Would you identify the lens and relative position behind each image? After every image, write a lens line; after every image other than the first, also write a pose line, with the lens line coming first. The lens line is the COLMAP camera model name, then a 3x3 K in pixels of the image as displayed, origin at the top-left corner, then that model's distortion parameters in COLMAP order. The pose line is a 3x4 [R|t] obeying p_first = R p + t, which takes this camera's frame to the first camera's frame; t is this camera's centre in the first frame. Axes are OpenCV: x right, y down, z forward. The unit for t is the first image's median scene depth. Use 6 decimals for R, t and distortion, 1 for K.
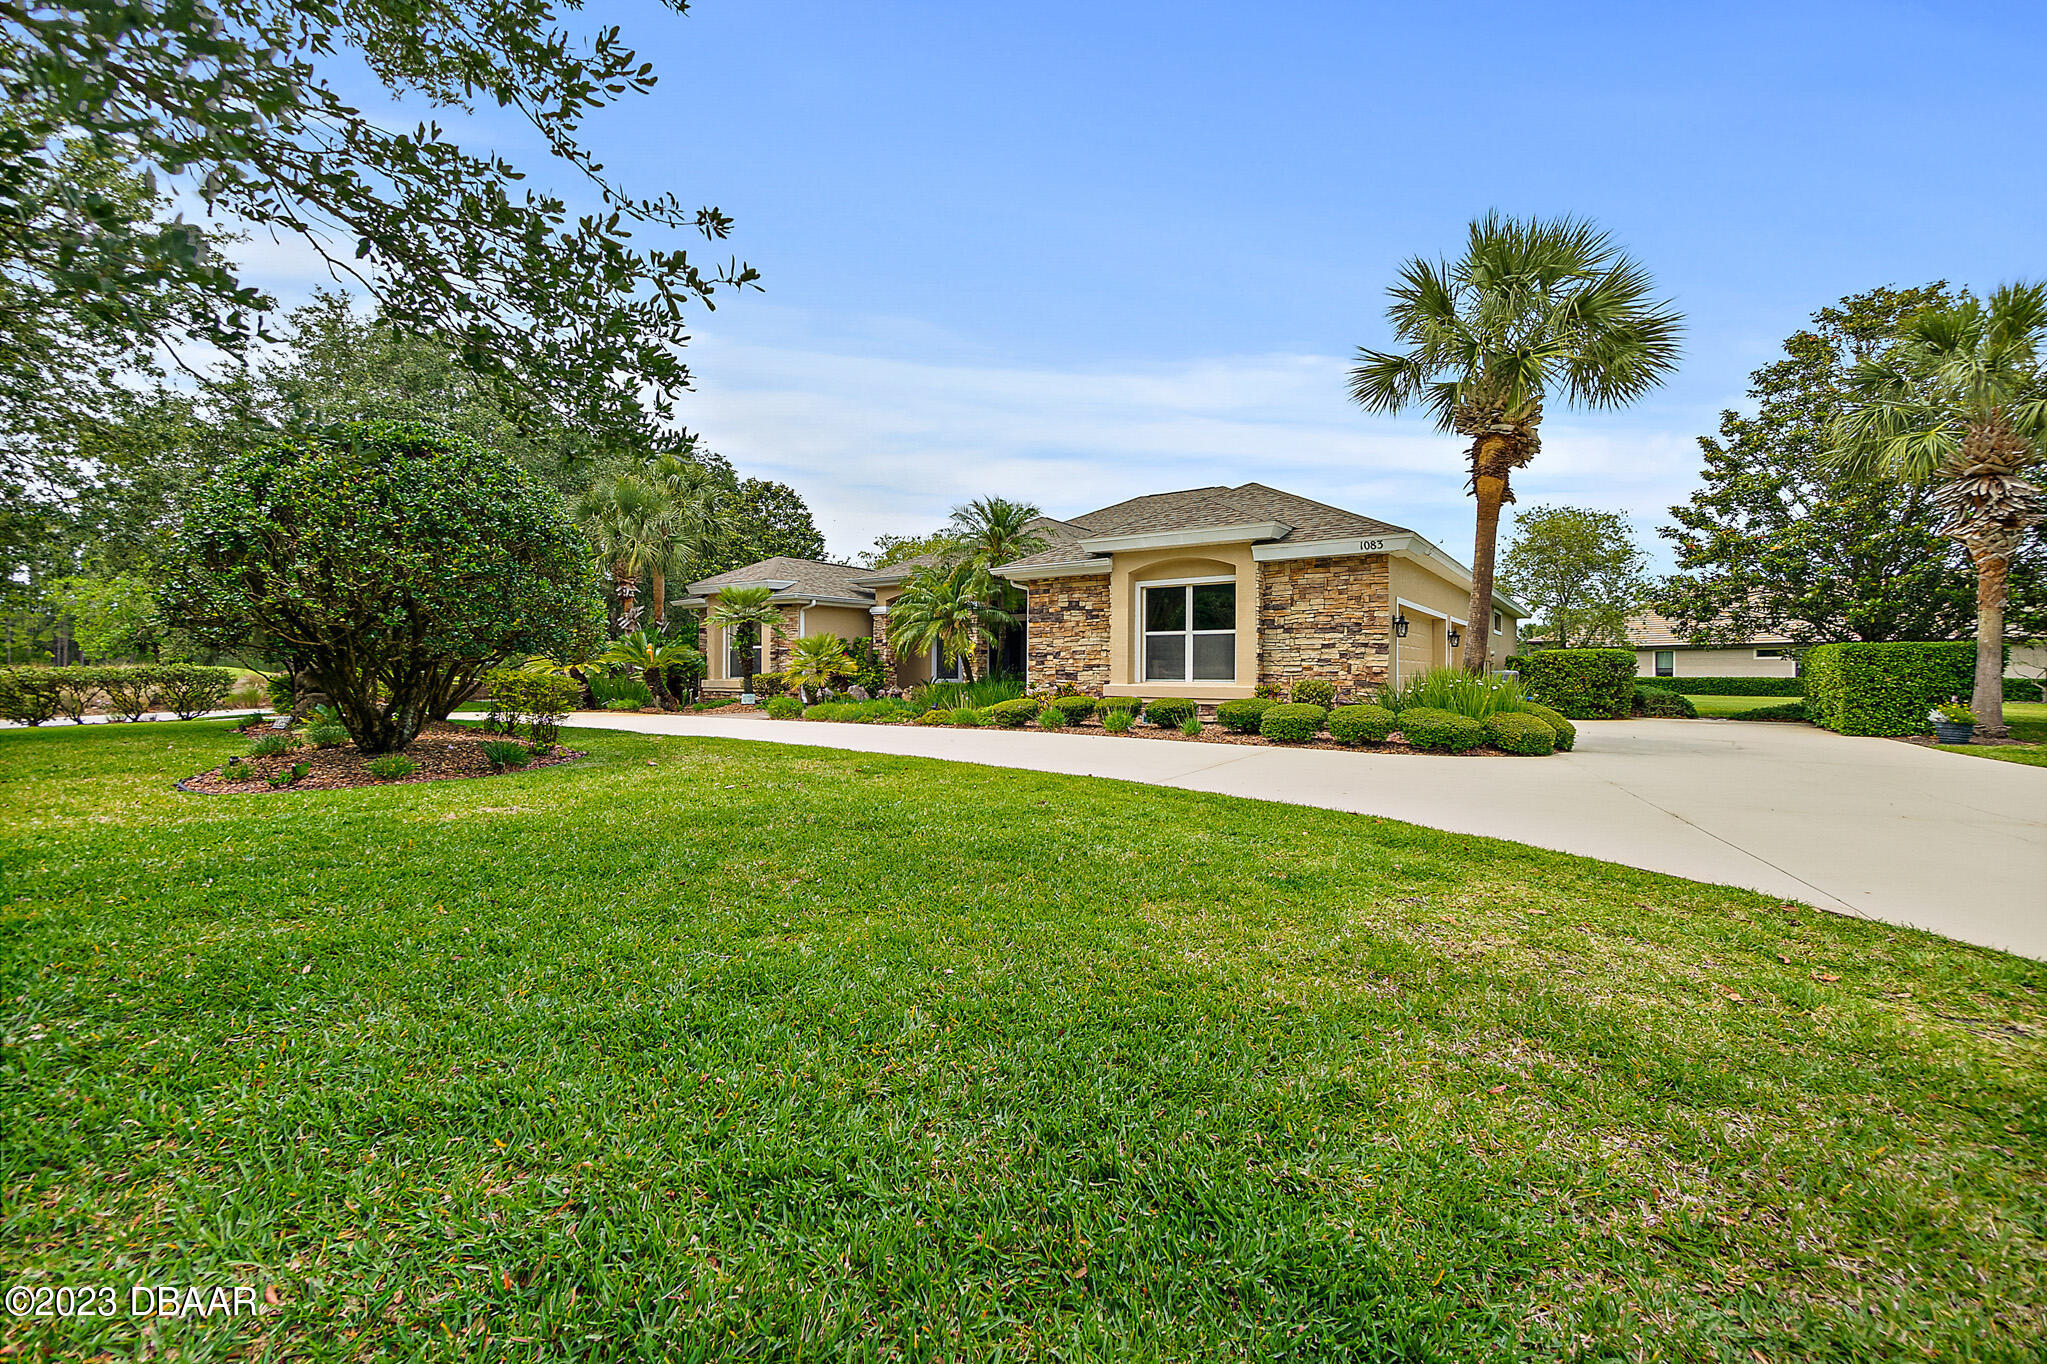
lens RADIAL K [[893.5, 0, 1009.8], [0, 893.5, 671.0], [0, 0, 1]] dist [-0.000645, -0.000138]
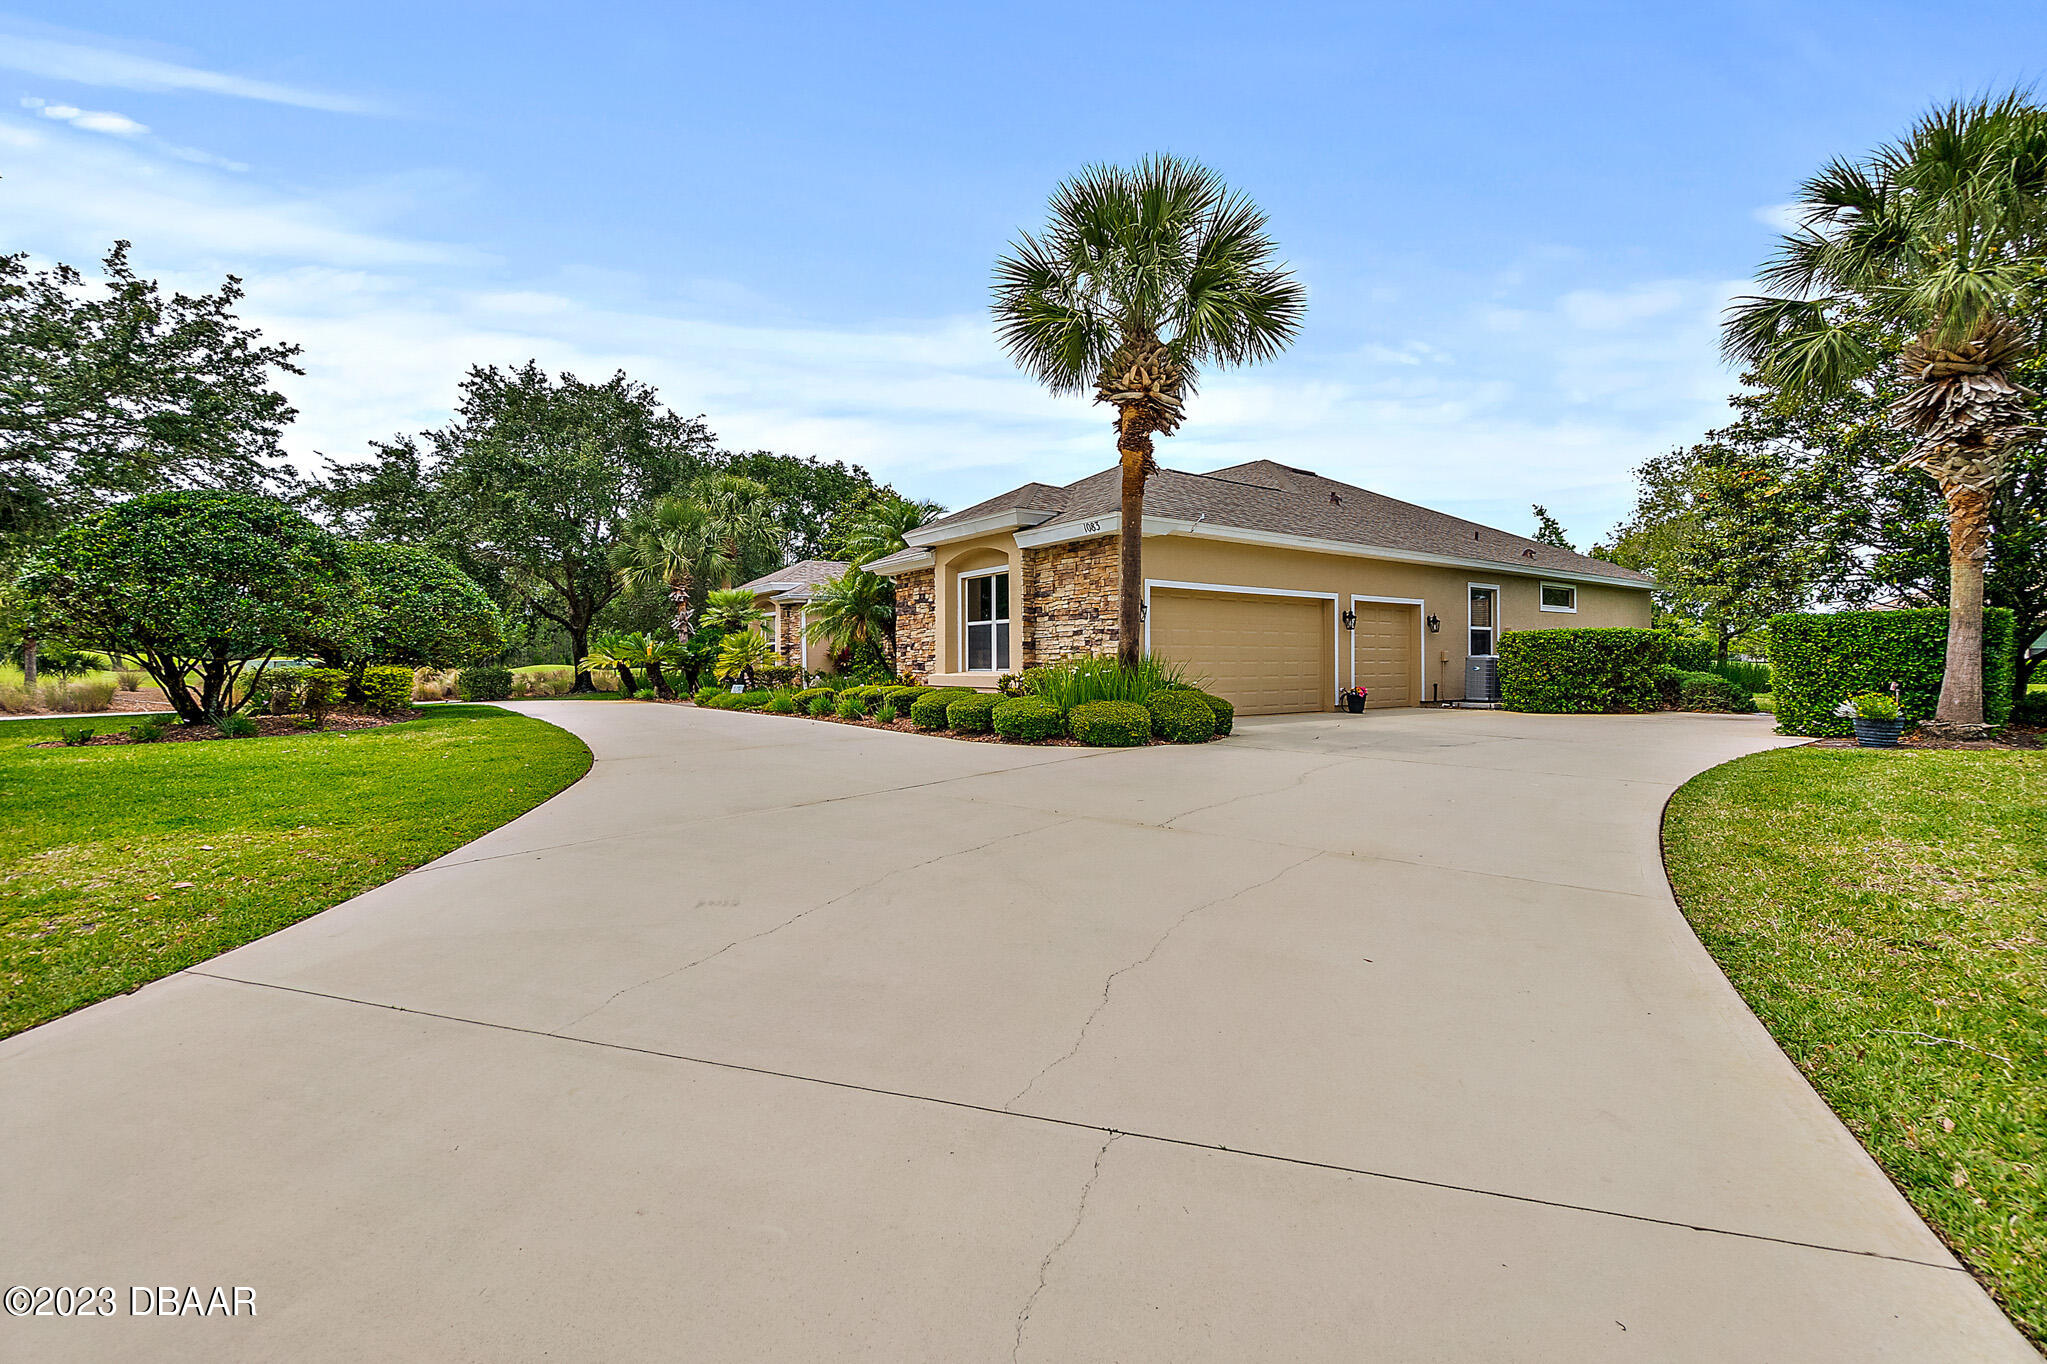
lens RADIAL K [[893.5, 0, 1020.1], [0, 893.5, 685.7], [0, 0, 1]] dist [-0.000645, -0.000138]
pose [[0.945821, -0.002467, -0.324680, 0.594359], [0.011113, 0.999631, 0.024778, 0.004422], [0.324499, -0.027043, 0.945499, 0.061197]]
